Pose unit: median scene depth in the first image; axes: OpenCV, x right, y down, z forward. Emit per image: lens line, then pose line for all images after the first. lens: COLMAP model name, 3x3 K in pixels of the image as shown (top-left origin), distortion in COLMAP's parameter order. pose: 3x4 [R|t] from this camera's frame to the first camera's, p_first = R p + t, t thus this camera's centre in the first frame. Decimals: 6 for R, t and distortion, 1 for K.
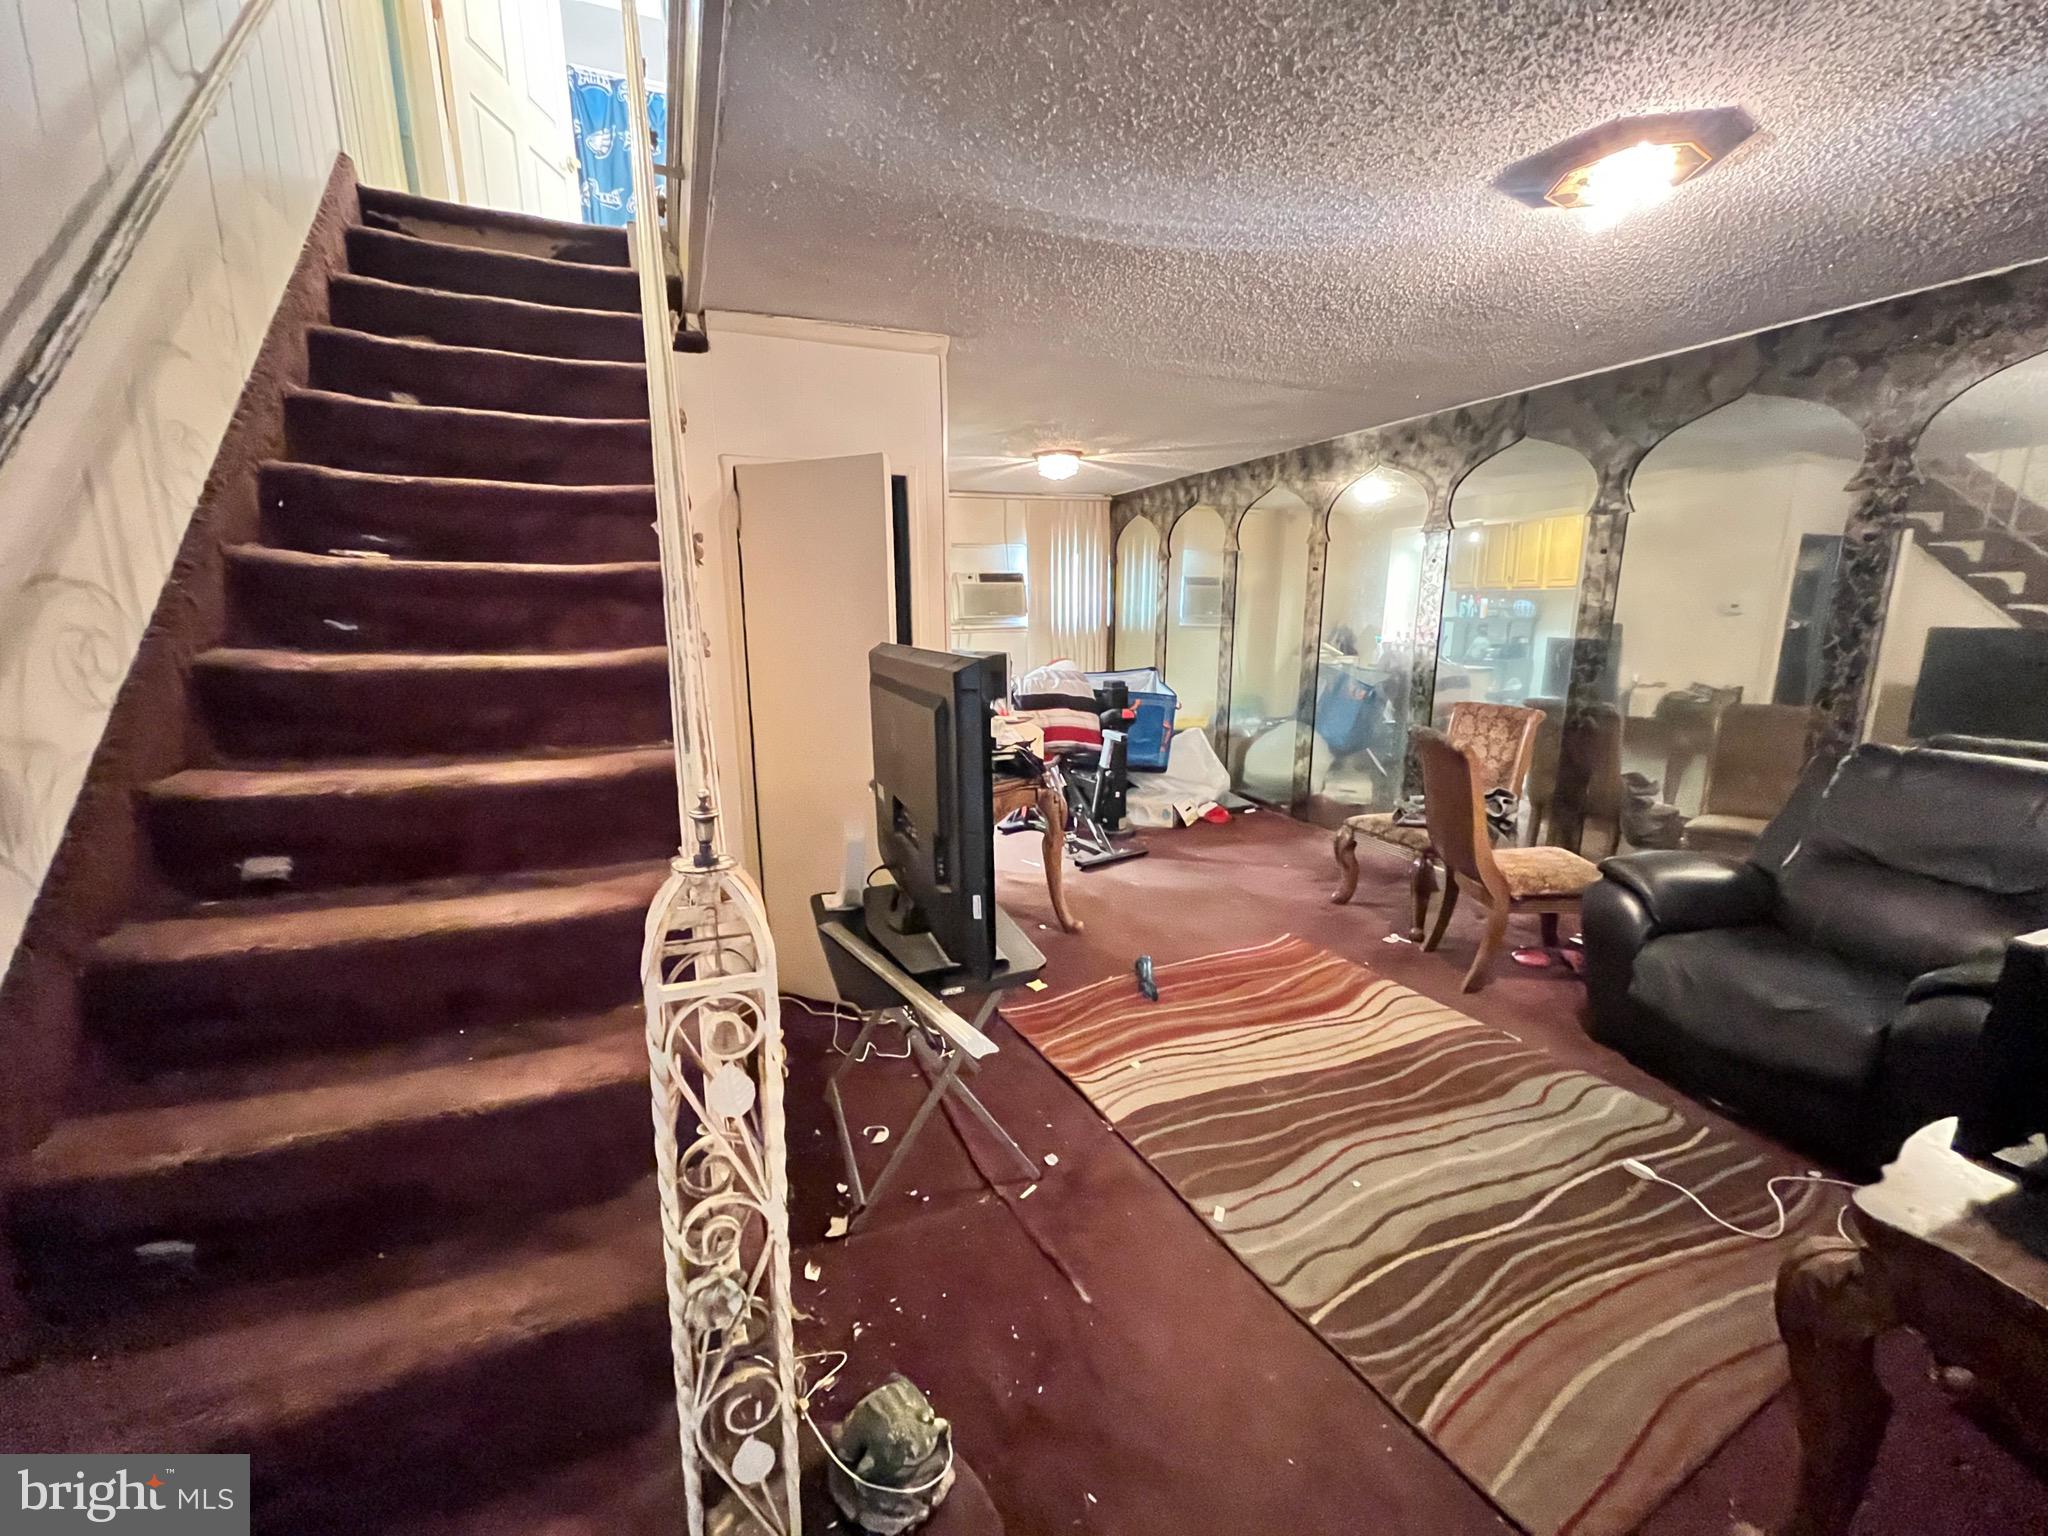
lens RADIAL K [[821.5, 0, 1026.6], [0, 821.5, 776.8], [0, 0, 1]] dist [-0.001221, -0.000734]
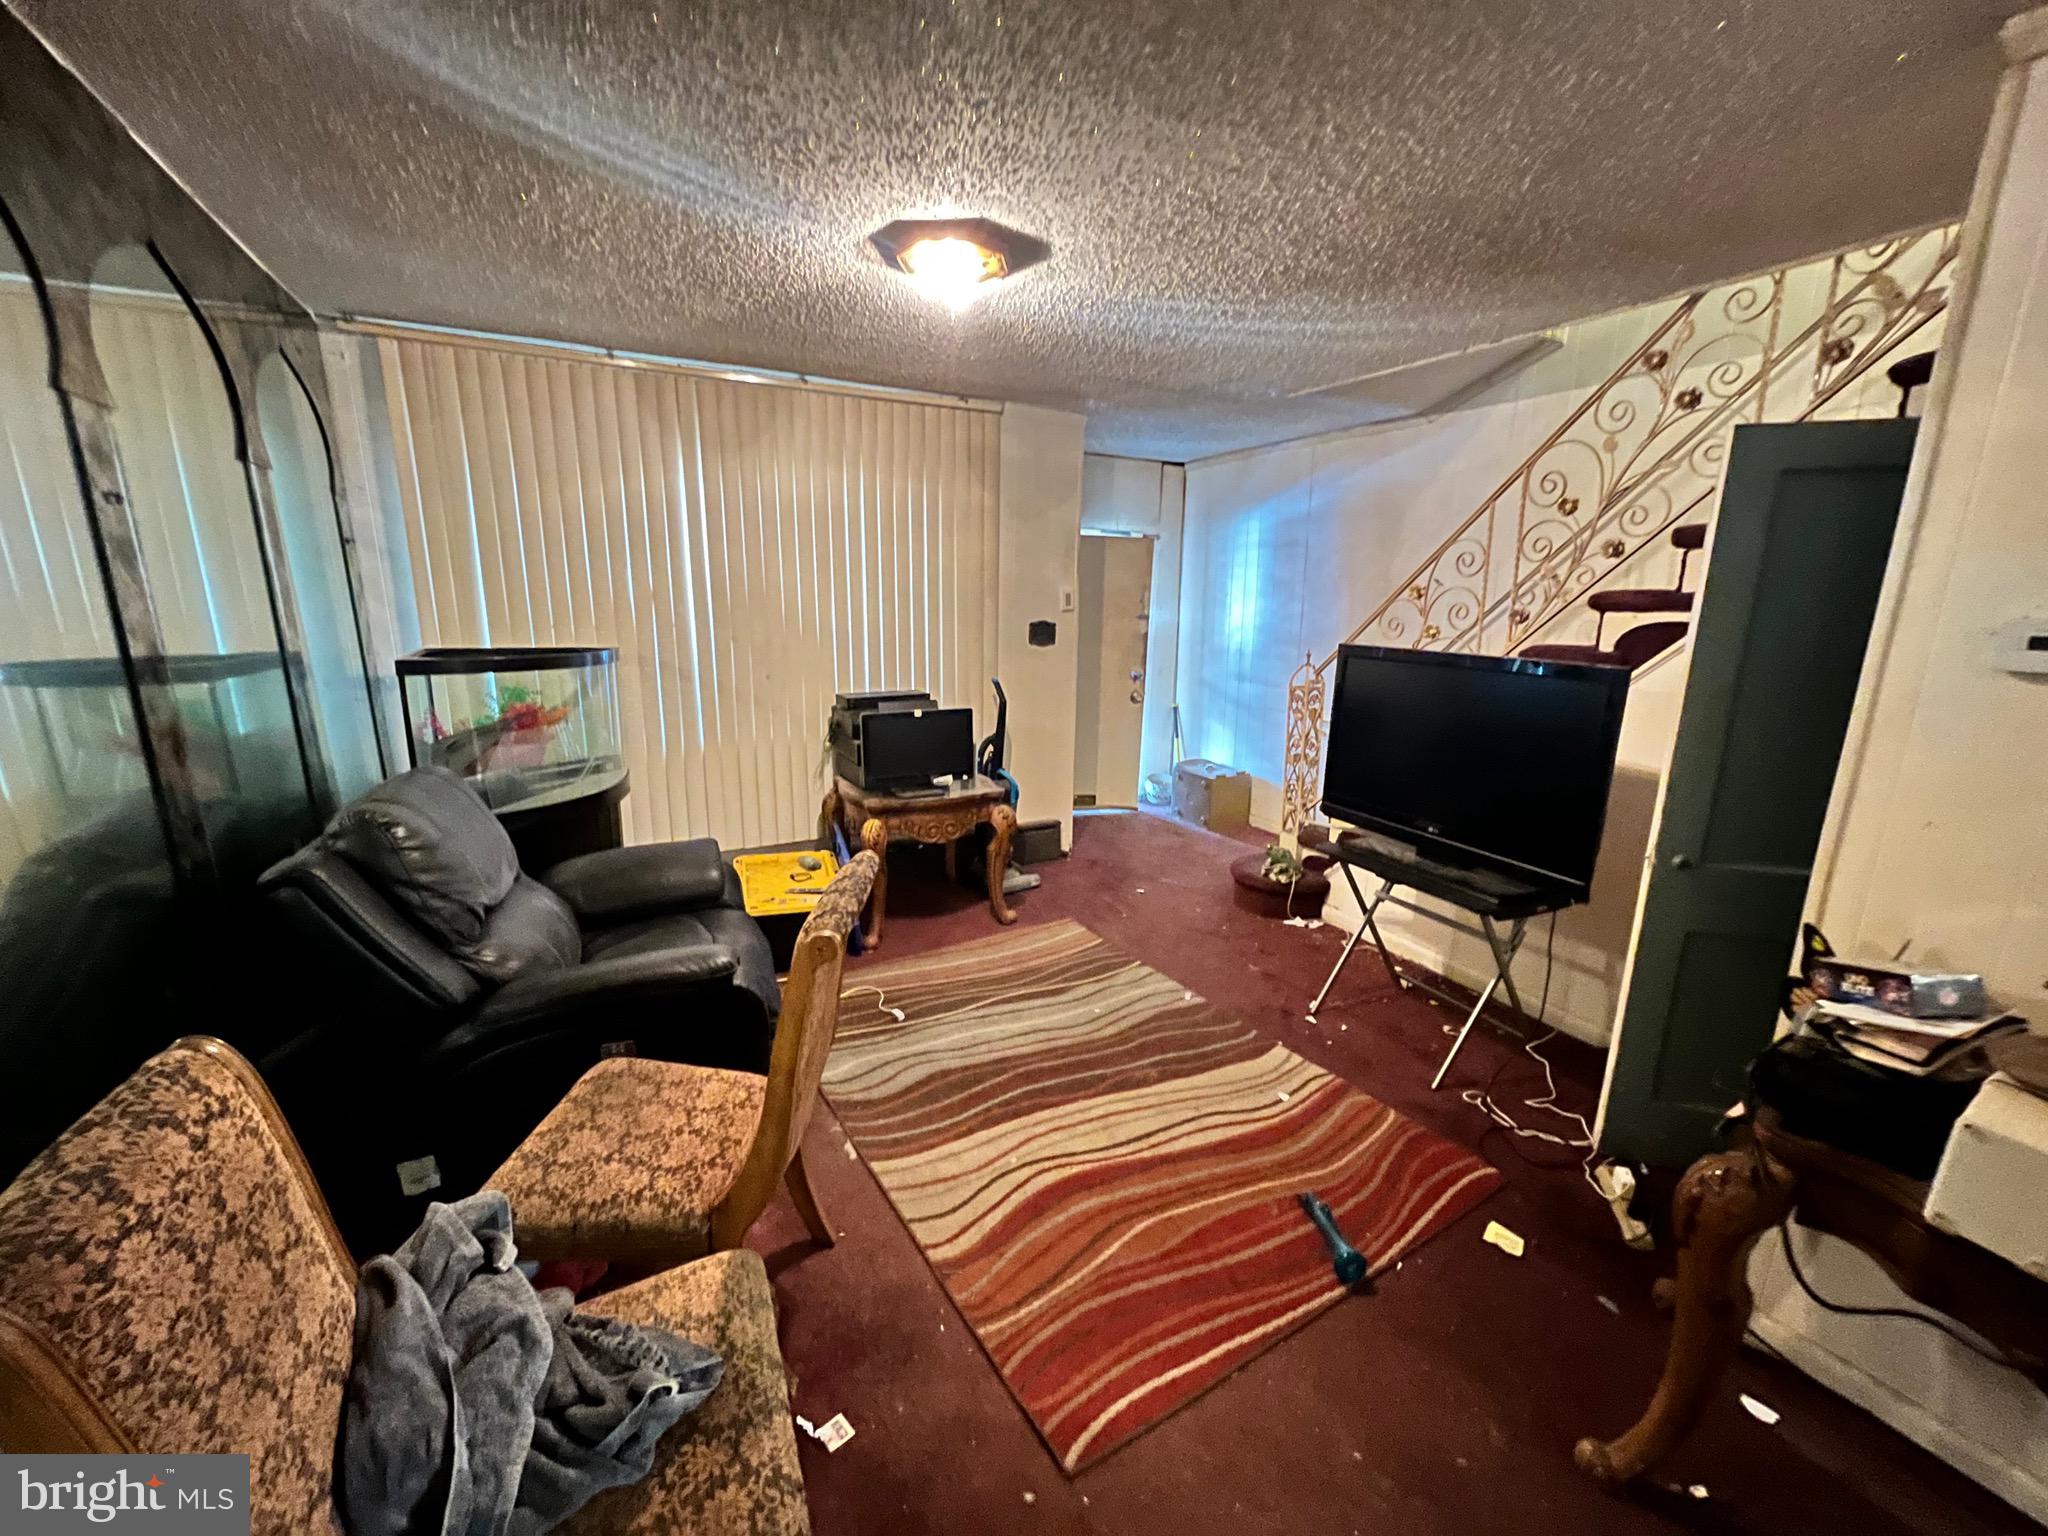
lens RADIAL K [[821.5, 0, 1016.4], [0, 821.5, 781.8], [0, 0, 1]] dist [-0.001221, -0.000734]
pose [[-0.997135, 0.011544, -0.074751, 0.500848], [-0.020400, 0.910612, 0.412758, -0.364129], [0.072834, 0.413100, -0.907768, 1.654592]]
